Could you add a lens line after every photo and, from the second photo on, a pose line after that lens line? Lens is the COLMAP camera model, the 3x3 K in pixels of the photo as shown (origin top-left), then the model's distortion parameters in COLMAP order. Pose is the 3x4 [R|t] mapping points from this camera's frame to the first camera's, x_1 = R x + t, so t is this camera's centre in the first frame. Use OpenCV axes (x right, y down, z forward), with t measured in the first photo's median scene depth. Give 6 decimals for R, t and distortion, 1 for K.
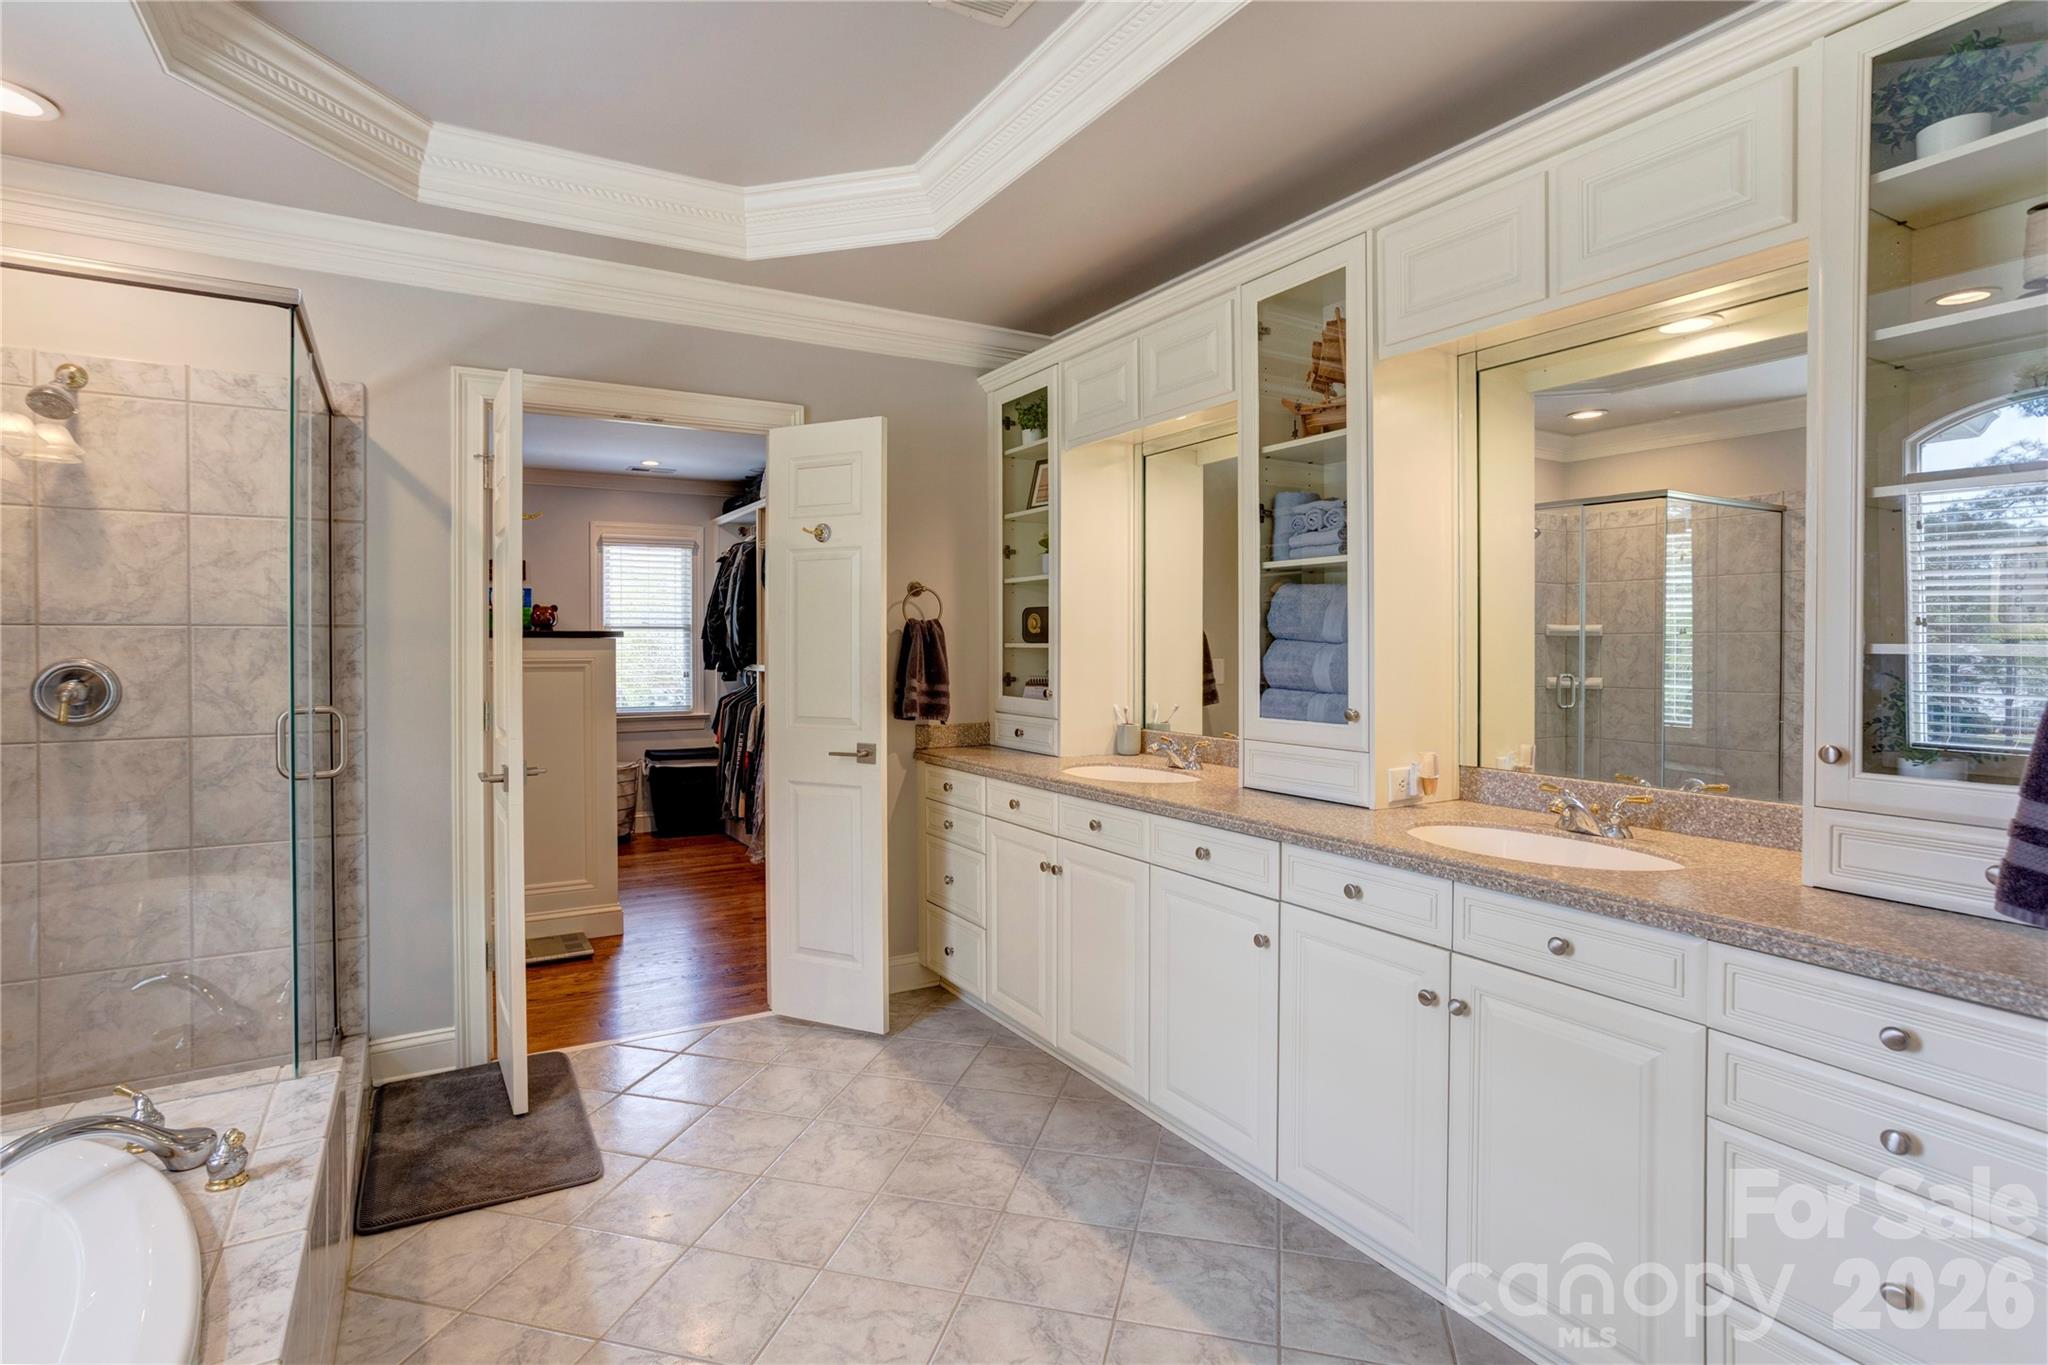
lens RADIAL K [[1001.2, 0, 1017.5], [0, 1001.2, 651.8], [0, 0, 1]] dist [-0.044282, 0.001053]
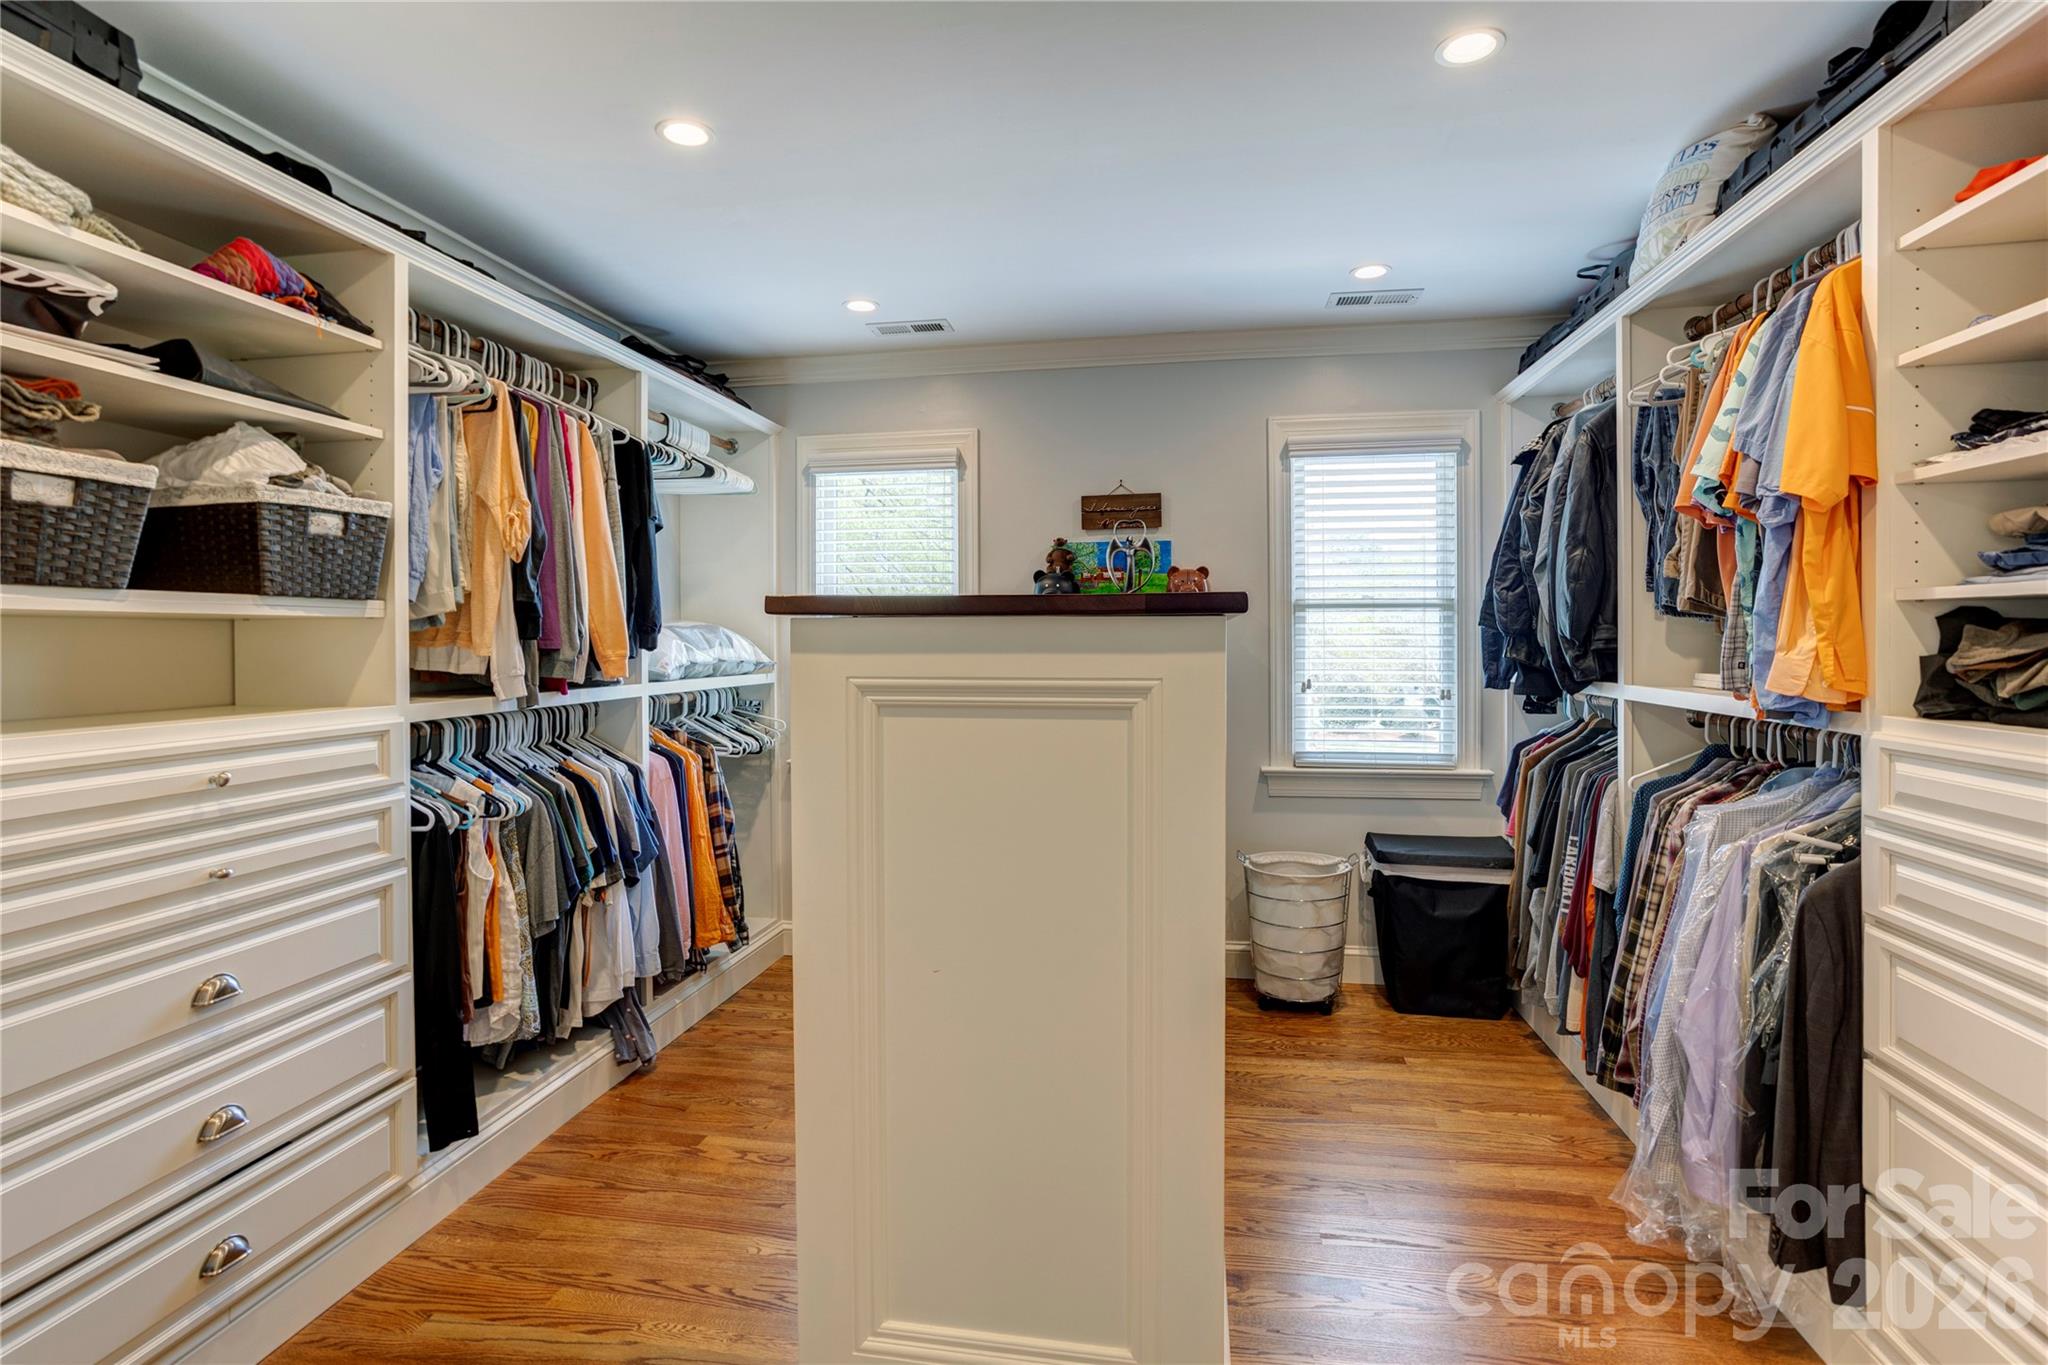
lens RADIAL K [[1001.2, 0, 1017.5], [0, 1001.2, 651.8], [0, 0, 1]] dist [-0.044282, 0.001053]
pose [[0.755381, 0.004960, -0.655267, -0.370714], [-0.003442, 0.999988, 0.003601, -0.001590], [0.655277, -0.000465, 0.755389, 1.060802]]
